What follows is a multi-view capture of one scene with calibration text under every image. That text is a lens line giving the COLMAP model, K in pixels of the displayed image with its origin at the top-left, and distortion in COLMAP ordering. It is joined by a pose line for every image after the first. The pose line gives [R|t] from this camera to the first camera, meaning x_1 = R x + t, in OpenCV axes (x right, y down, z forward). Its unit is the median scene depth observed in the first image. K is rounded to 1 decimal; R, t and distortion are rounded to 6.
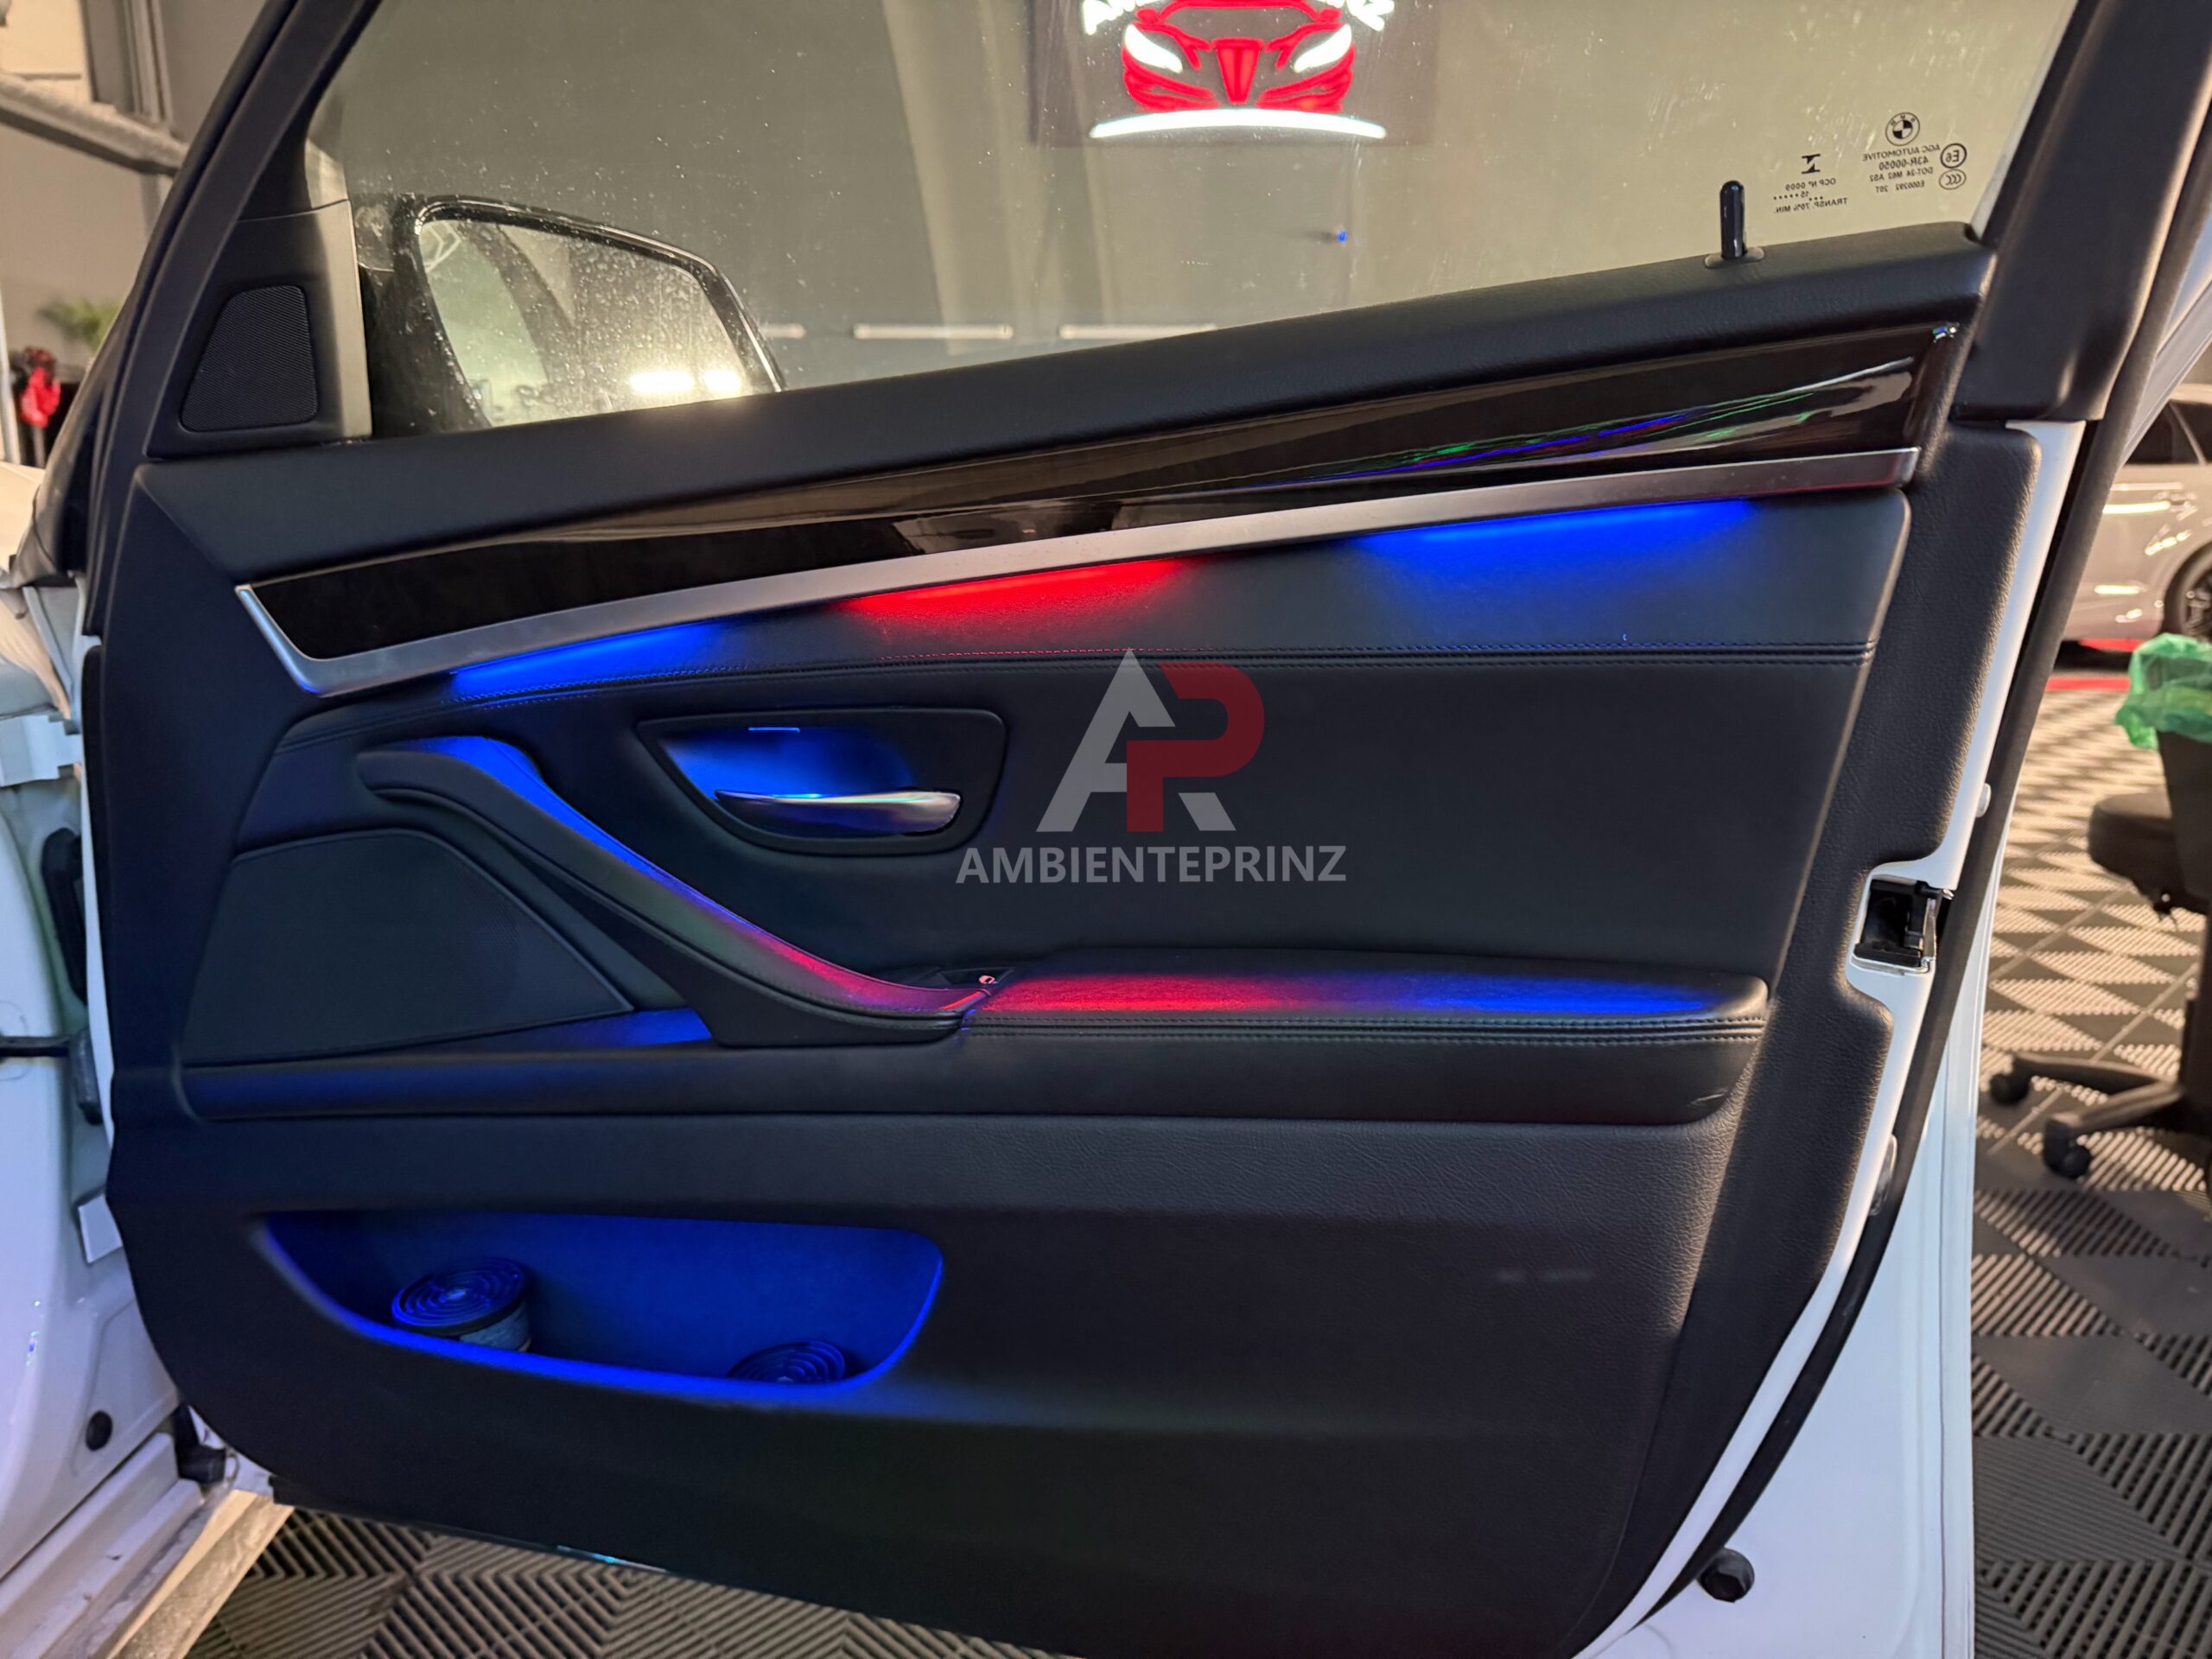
lens RADIAL K [[1555.6, 0, 1107.8], [0, 1555.6, 841.2], [0, 0, 1]] dist [0.052388, -0.062170]
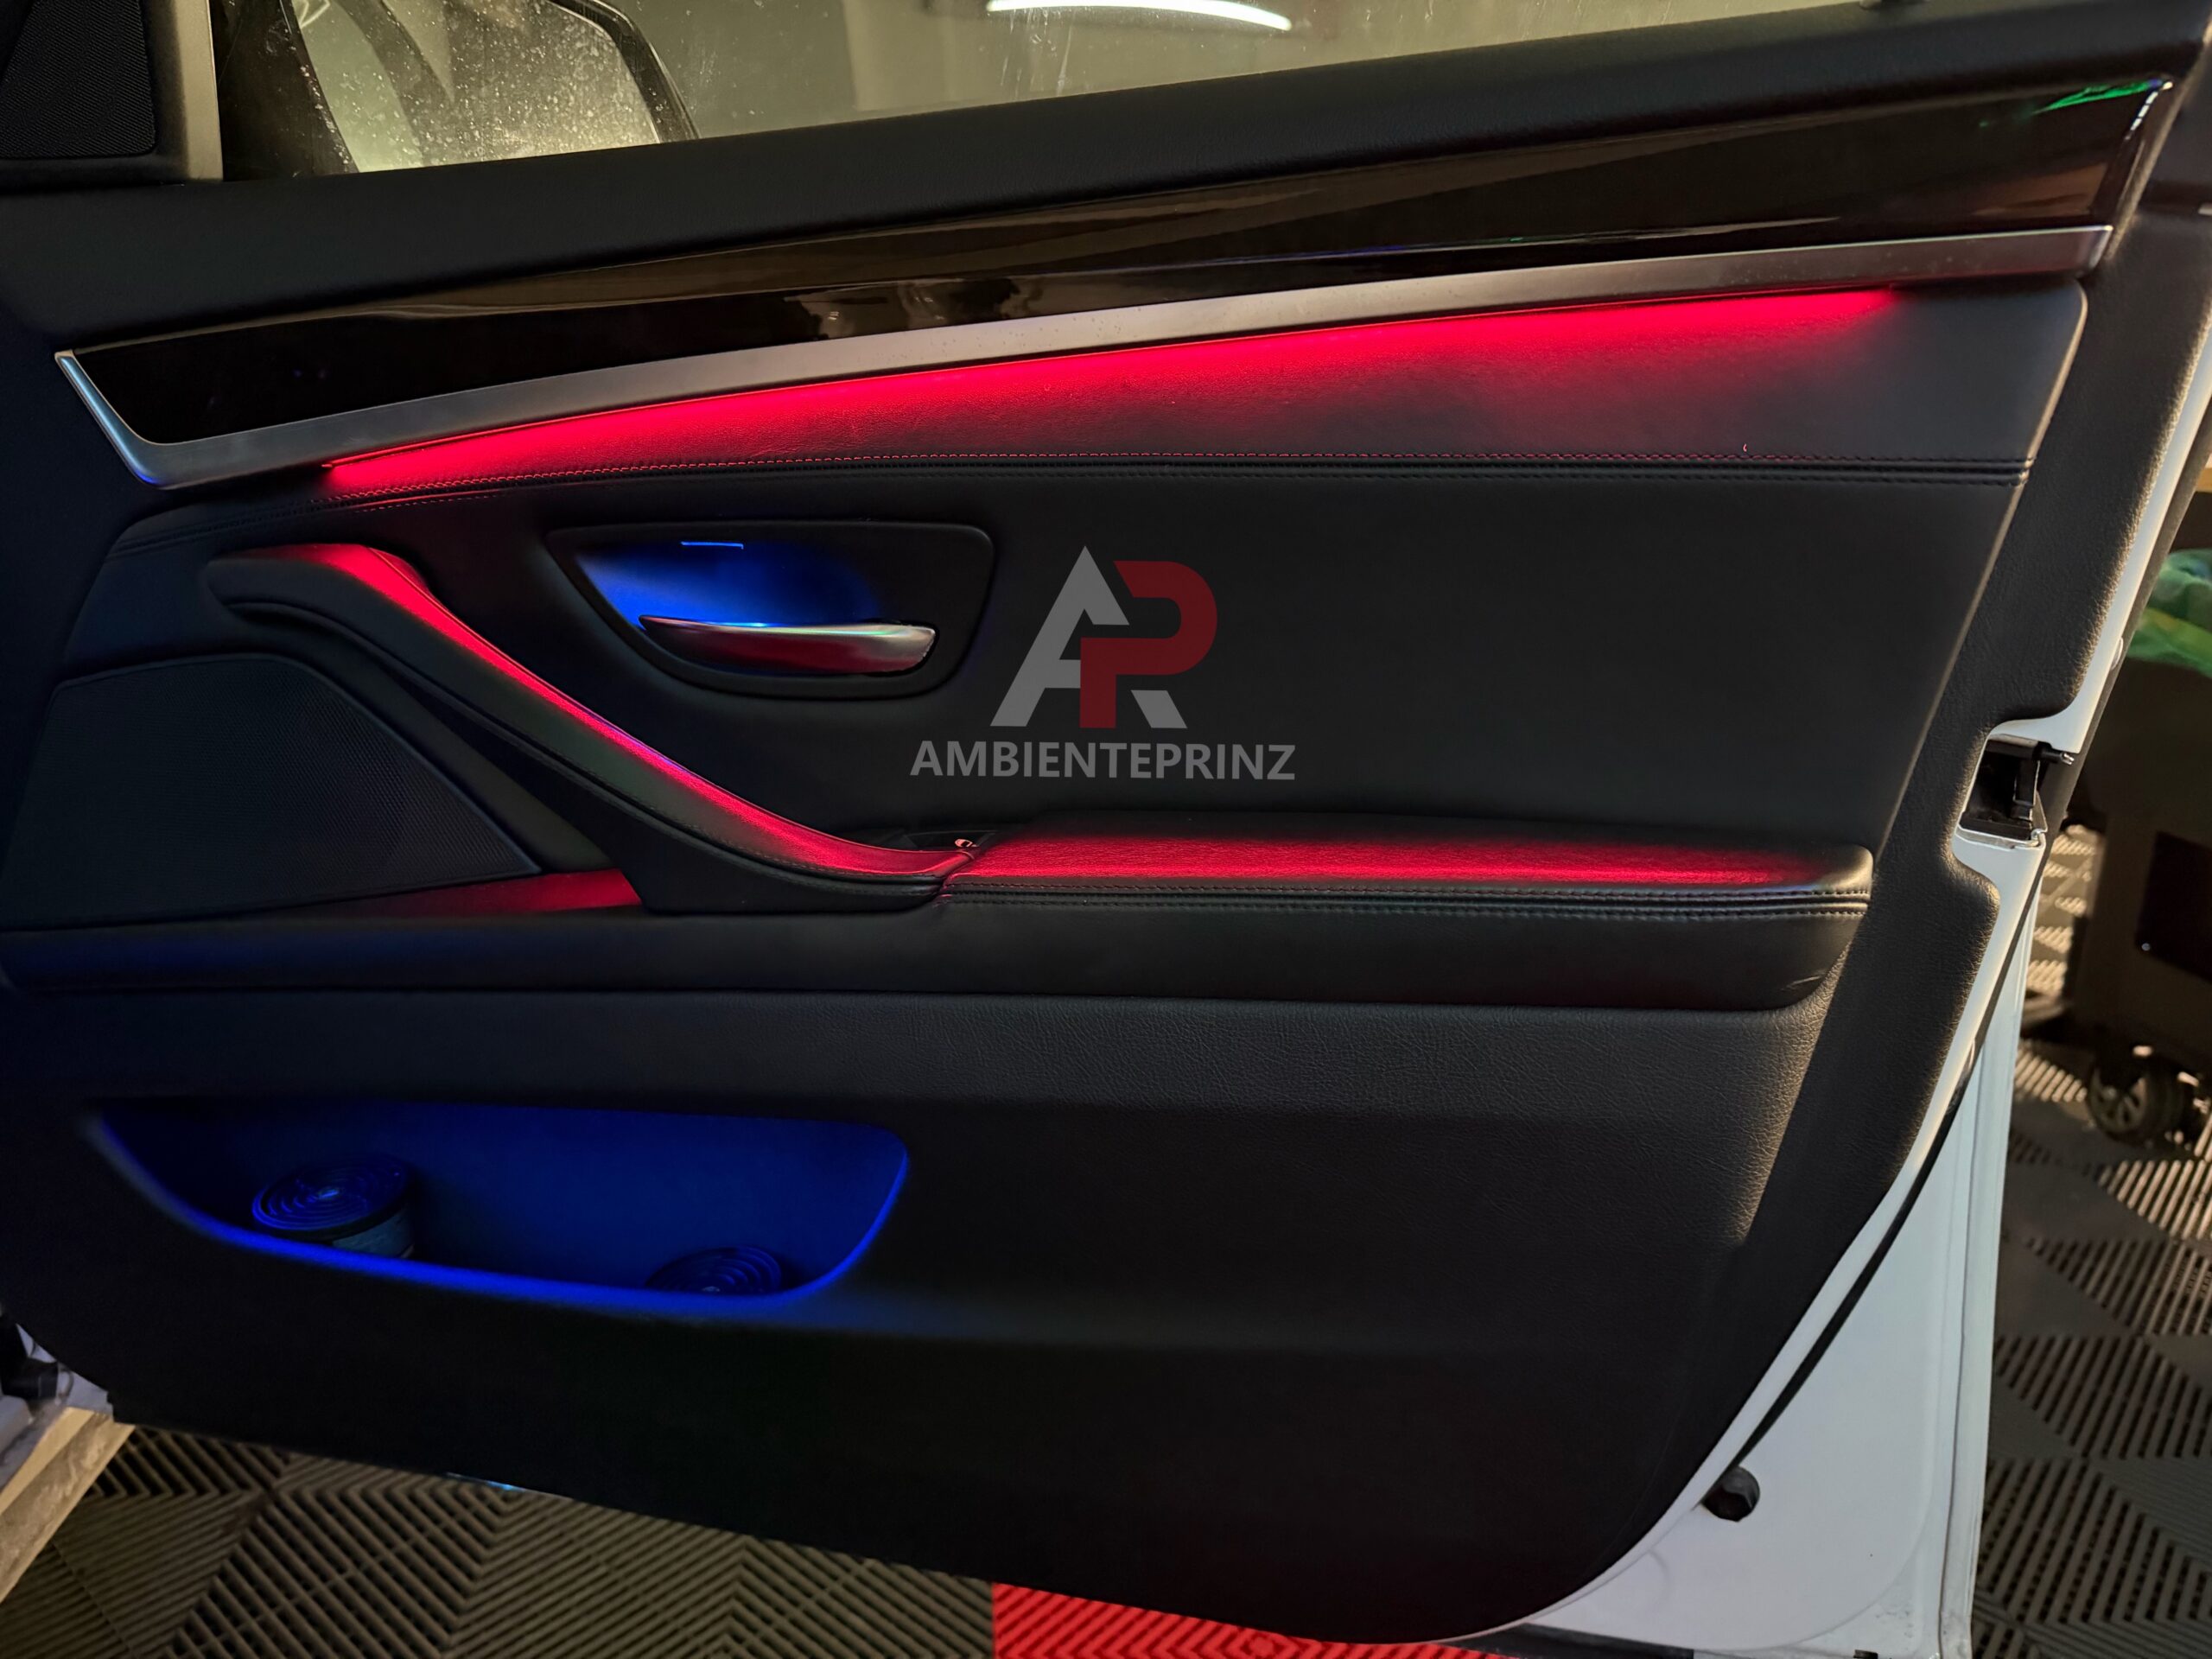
lens RADIAL K [[1554.6, 0, 1104.1], [0, 1554.6, 843.2], [0, 0, 1]] dist [0.048453, -0.055398]
pose [[0.996619, 0.021404, 0.079327, -0.053671], [-0.026029, 0.997992, 0.057743, 0.029210], [-0.077932, -0.059613, 0.995175, 0.099500]]
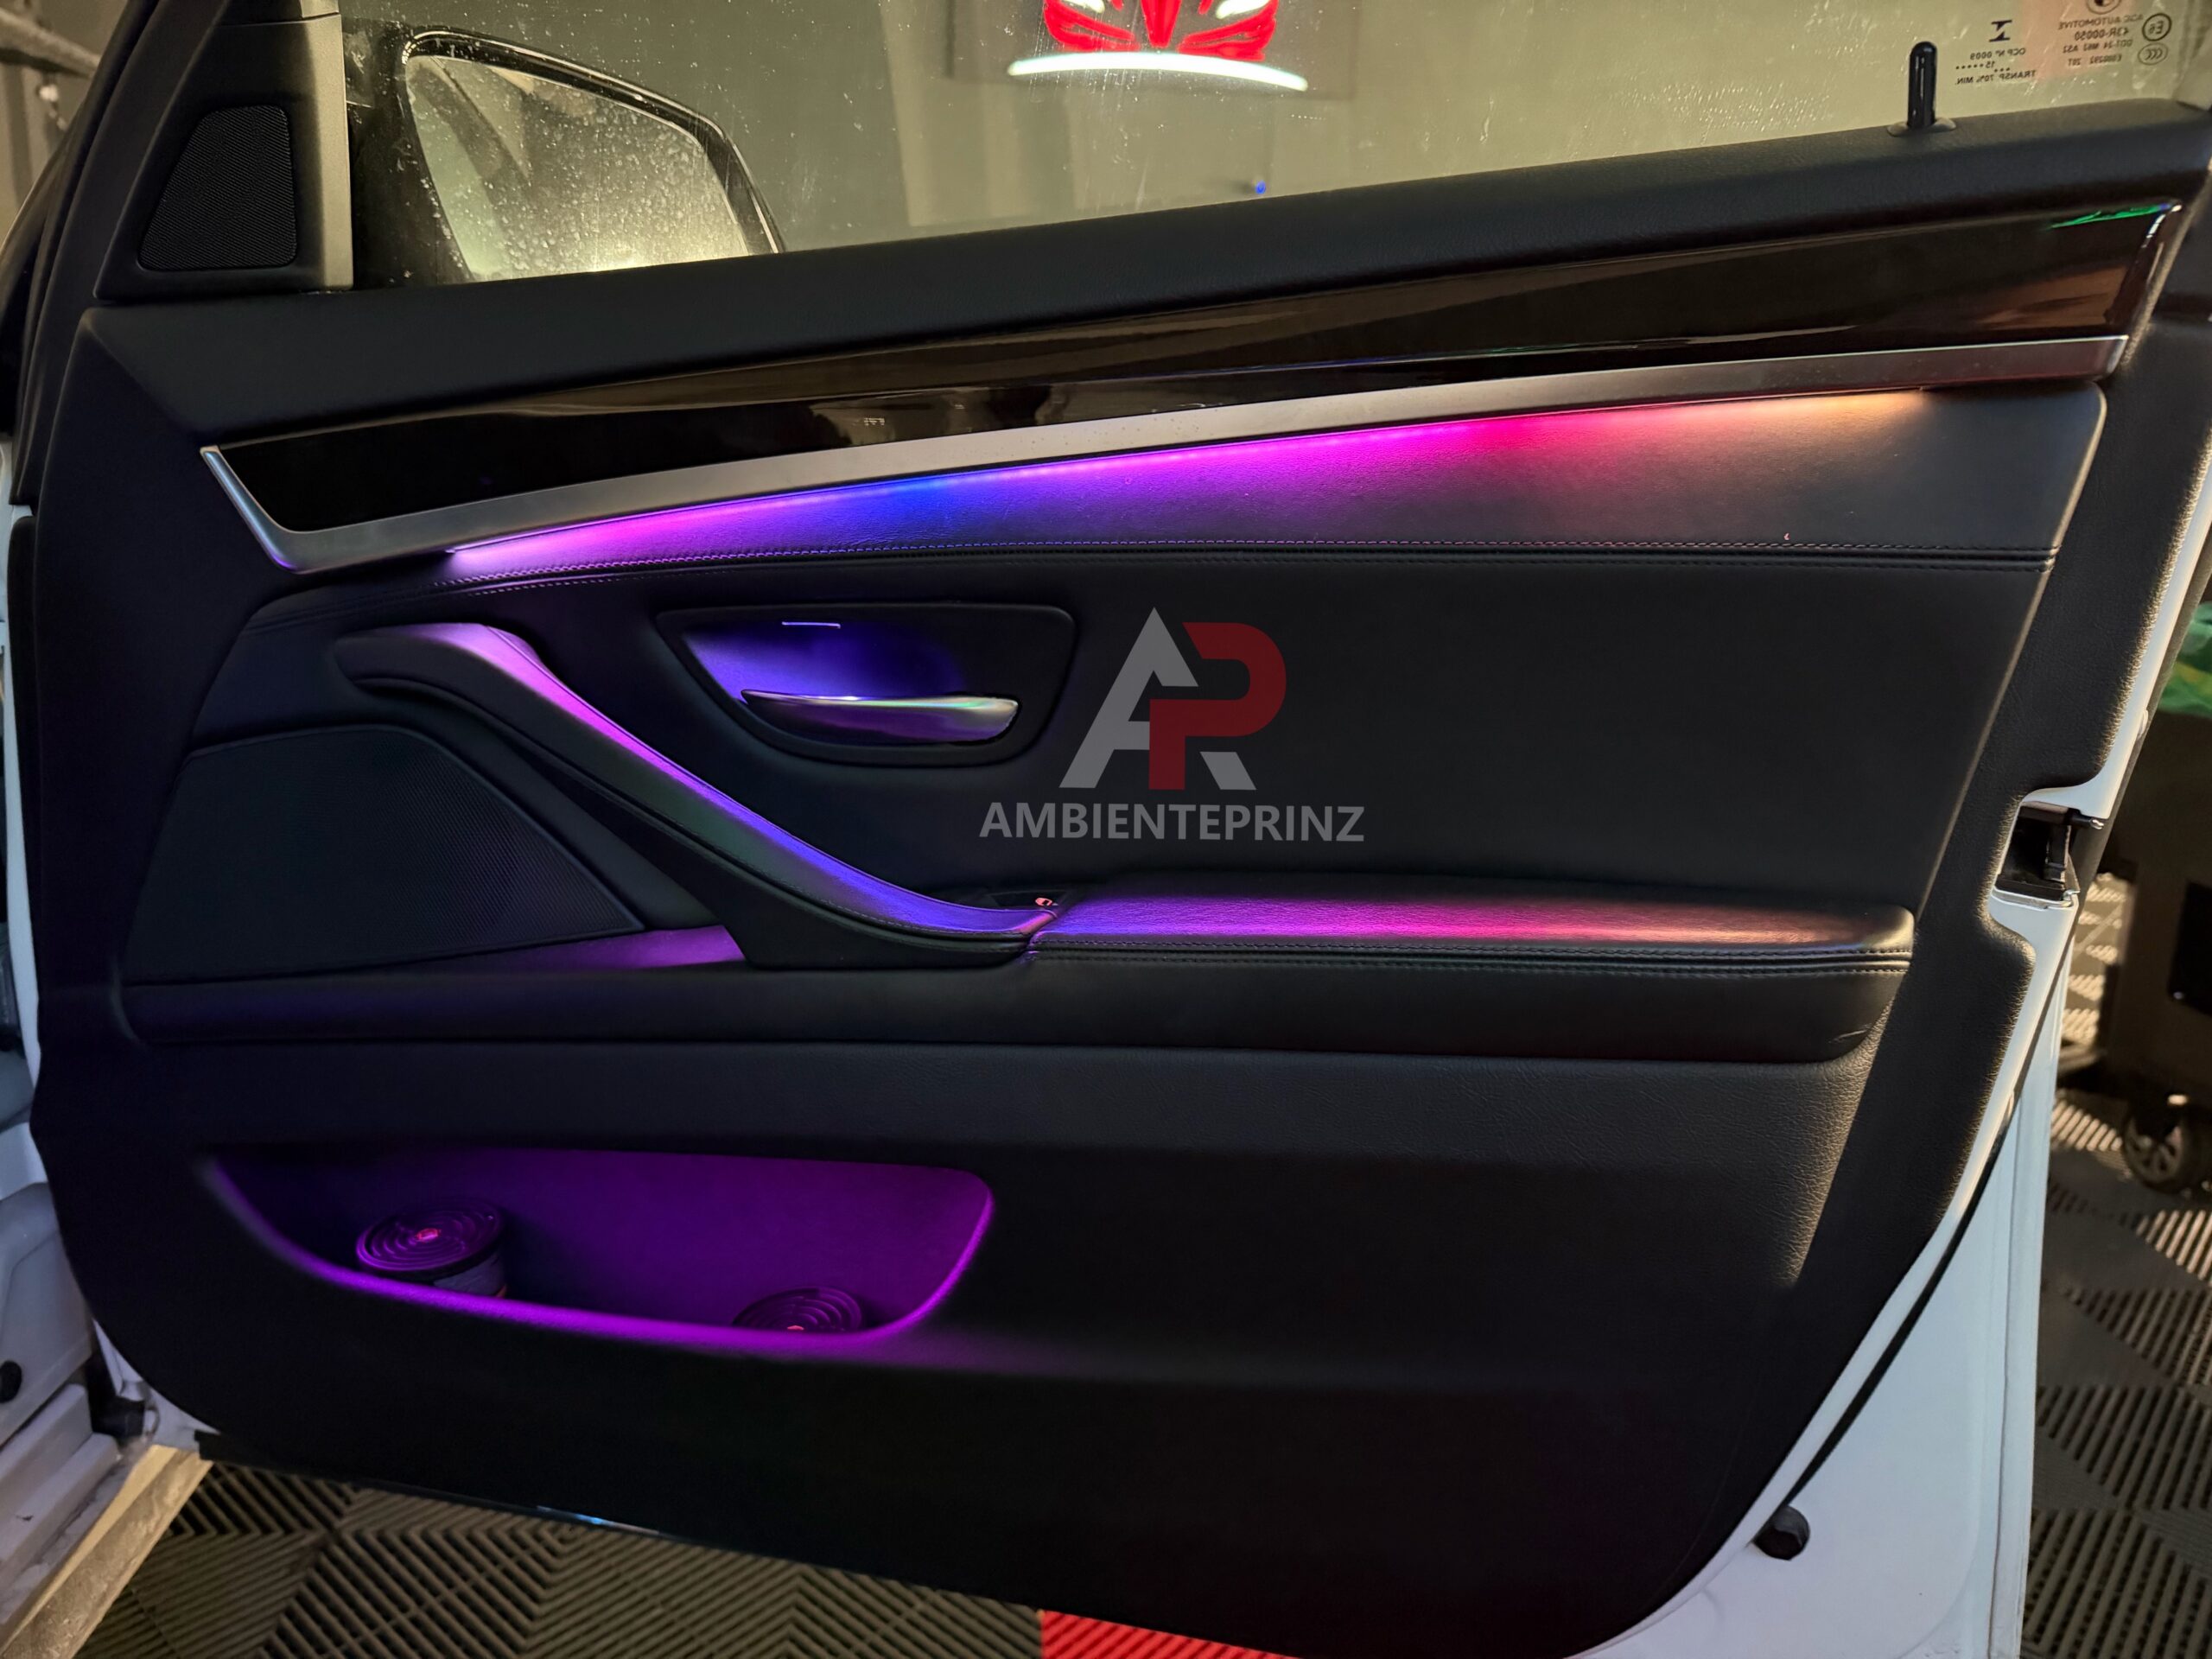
lens RADIAL K [[1558.3, 0, 1094.2], [0, 1558.3, 837.2], [0, 0, 1]] dist [0.038768, -0.041970]
pose [[0.997872, 0.022199, 0.061311, -0.083120], [-0.023774, 0.999403, 0.025081, 0.021296], [-0.060717, -0.026485, 0.997804, 0.060279]]
